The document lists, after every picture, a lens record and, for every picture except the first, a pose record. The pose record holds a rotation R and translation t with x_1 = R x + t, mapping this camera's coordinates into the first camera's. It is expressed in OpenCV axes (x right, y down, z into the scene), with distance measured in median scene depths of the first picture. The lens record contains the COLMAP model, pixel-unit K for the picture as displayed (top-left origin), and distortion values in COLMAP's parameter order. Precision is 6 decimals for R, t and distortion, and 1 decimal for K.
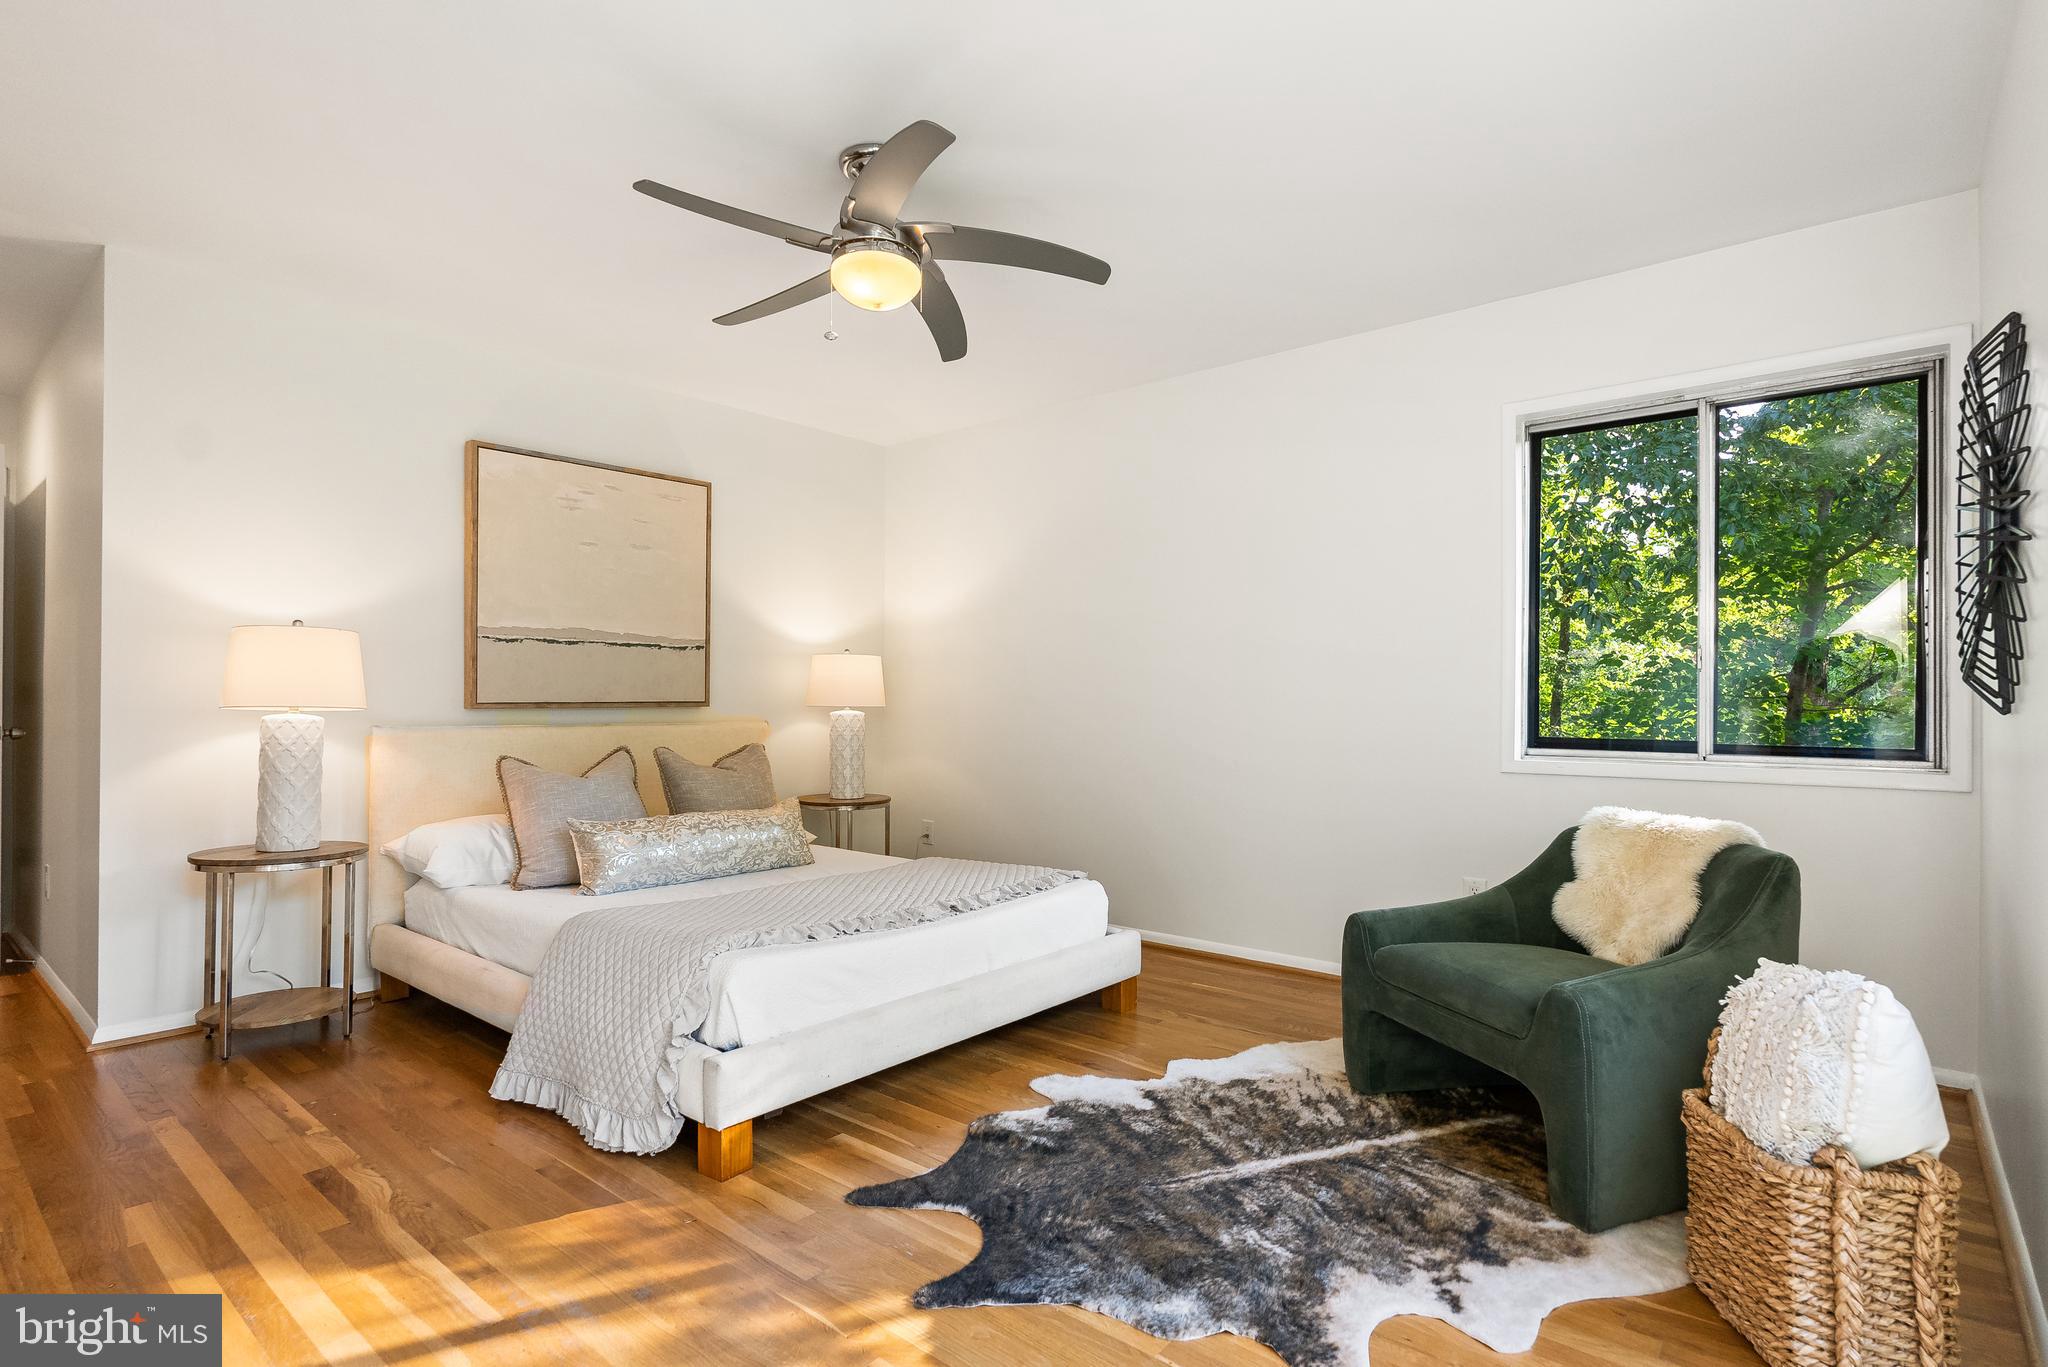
lens RADIAL K [[1016.8, 0, 1035.3], [0, 1016.8, 692.1], [0, 0, 1]] dist [-0.004328, 0.000551]
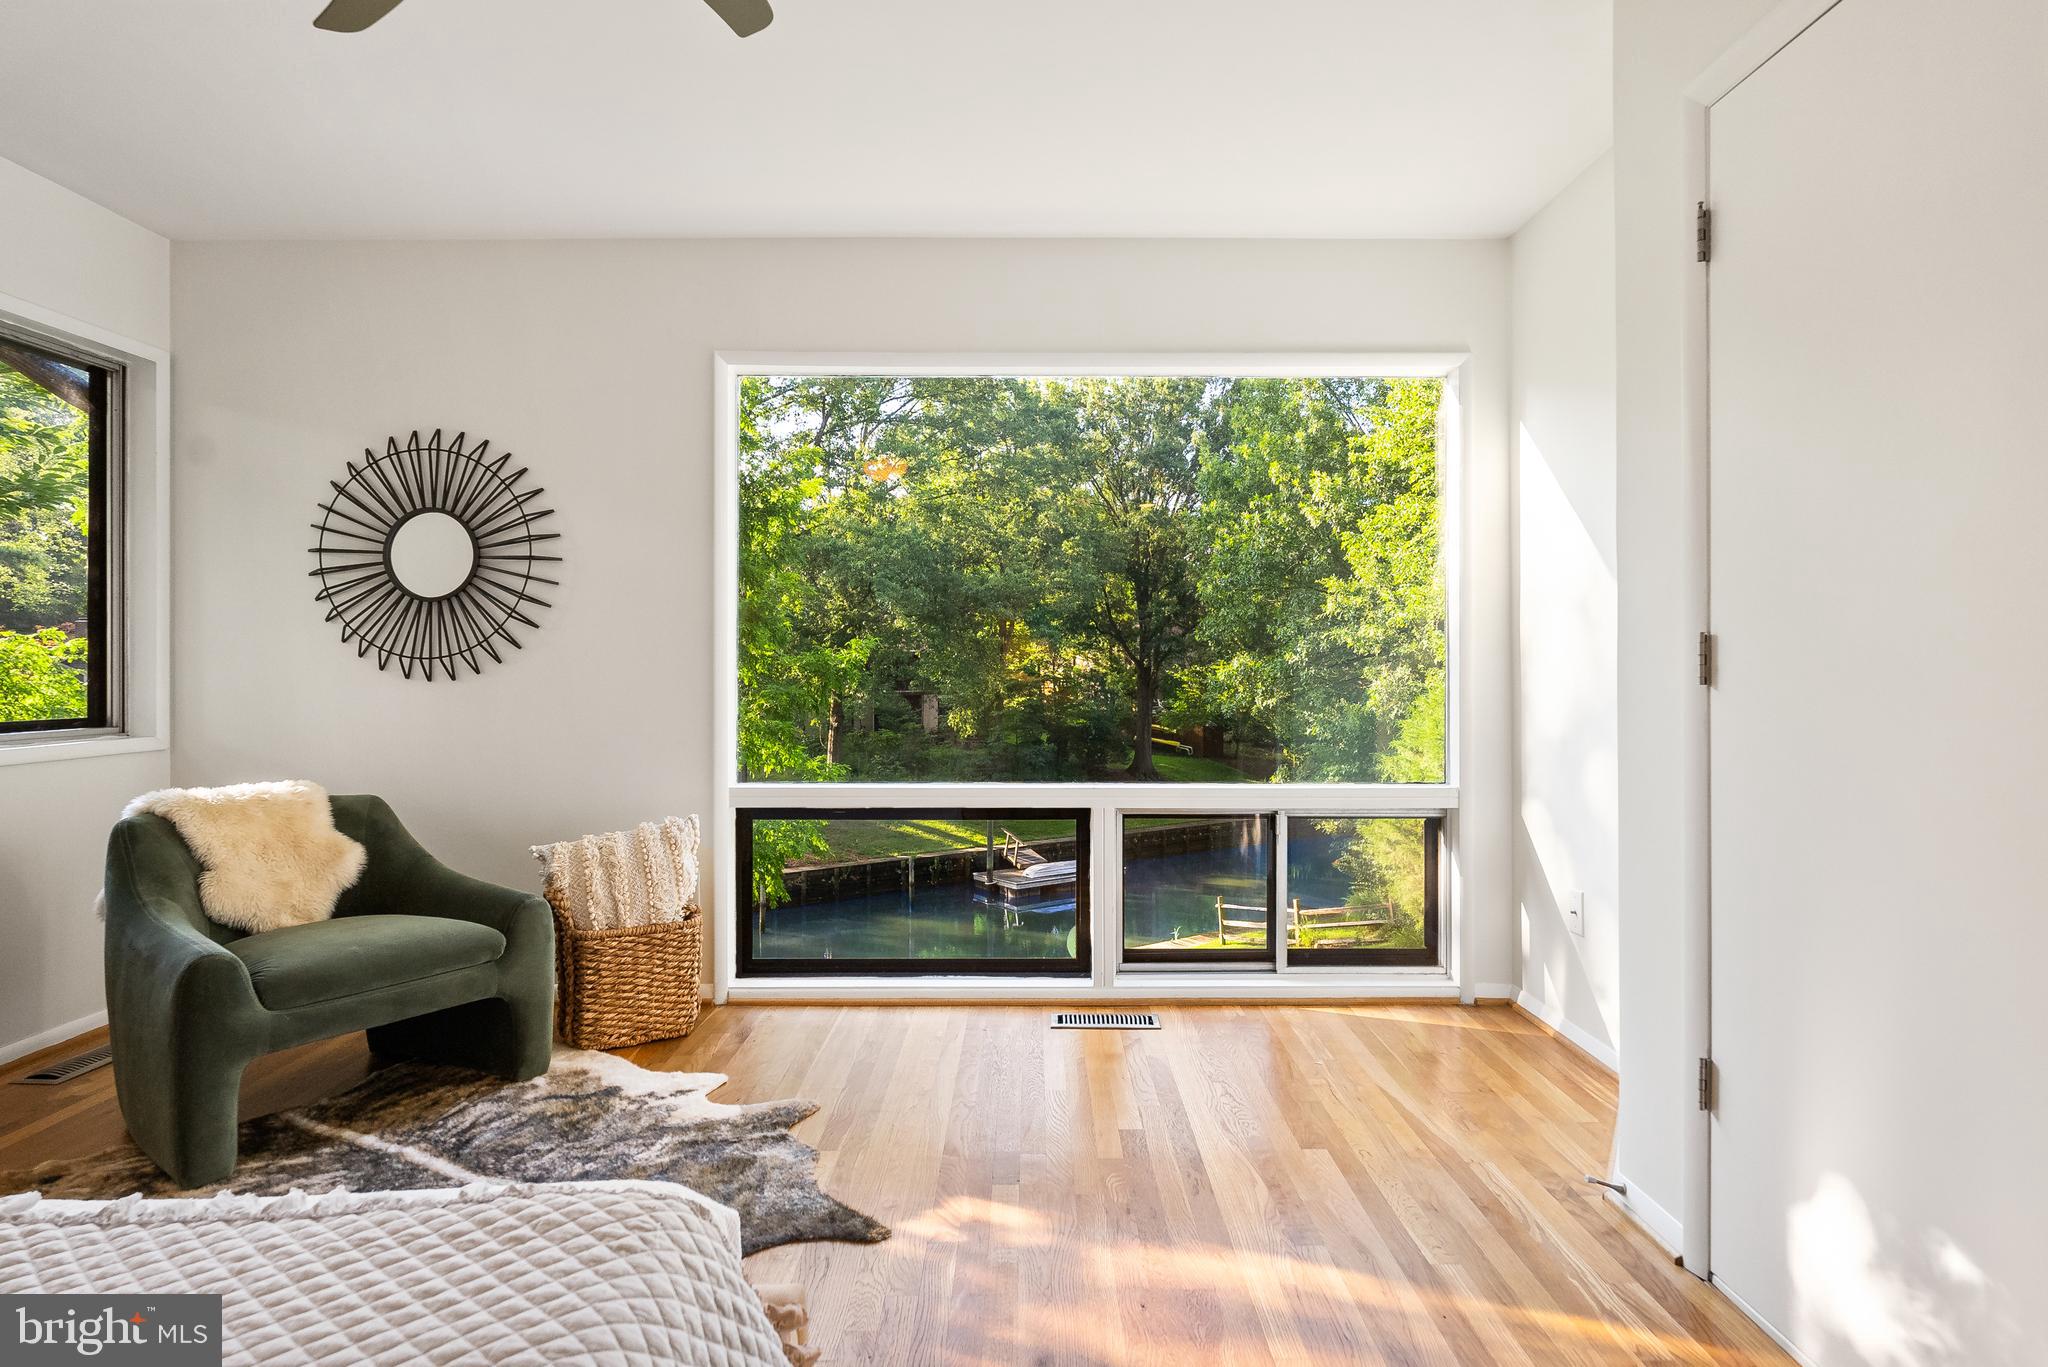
lens RADIAL K [[1151.3, 0, 1030.7], [0, 1151.3, 672.0], [0, 0, 1]] dist [0.001501, 0.000050]
pose [[-0.639401, -0.021170, 0.768582, -1.008528], [-0.019449, 0.999746, 0.011357, -0.033874], [-0.768627, -0.007687, -0.639651, 1.434641]]
